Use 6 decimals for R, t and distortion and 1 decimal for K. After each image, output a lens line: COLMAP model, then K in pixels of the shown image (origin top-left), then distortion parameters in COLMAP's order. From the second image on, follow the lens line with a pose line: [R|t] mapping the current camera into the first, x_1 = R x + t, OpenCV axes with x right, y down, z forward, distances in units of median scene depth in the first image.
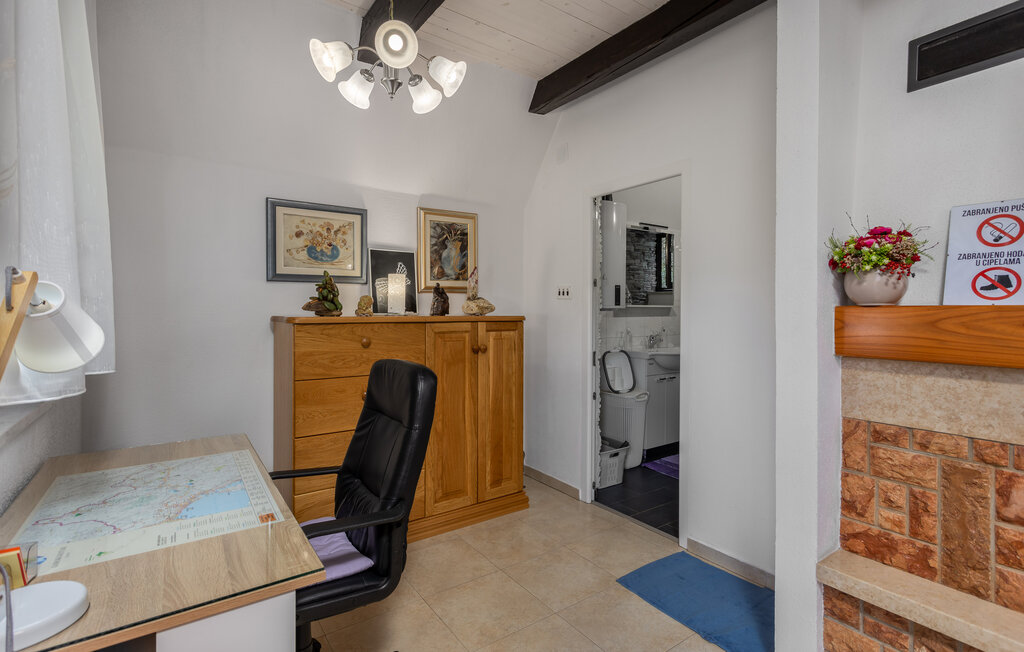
lens RADIAL K [[489.0, 0, 512.6], [0, 489.0, 303.6], [0, 0, 1]] dist [0.000368, 0.000046]
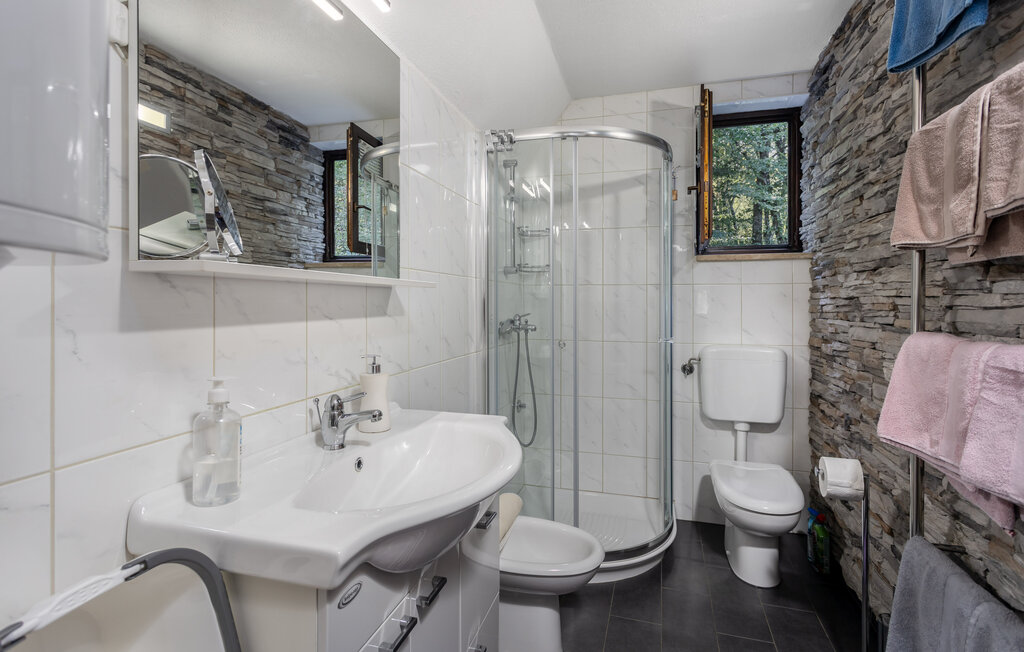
lens RADIAL K [[489.0, 0, 512.6], [0, 489.0, 303.6], [0, 0, 1]] dist [0.000368, 0.000046]
pose [[0.778583, -0.002894, 0.627535, 0.130175], [-0.005580, 0.999918, 0.011535, 0.009686], [-0.627517, -0.012483, 0.778503, 0.492000]]
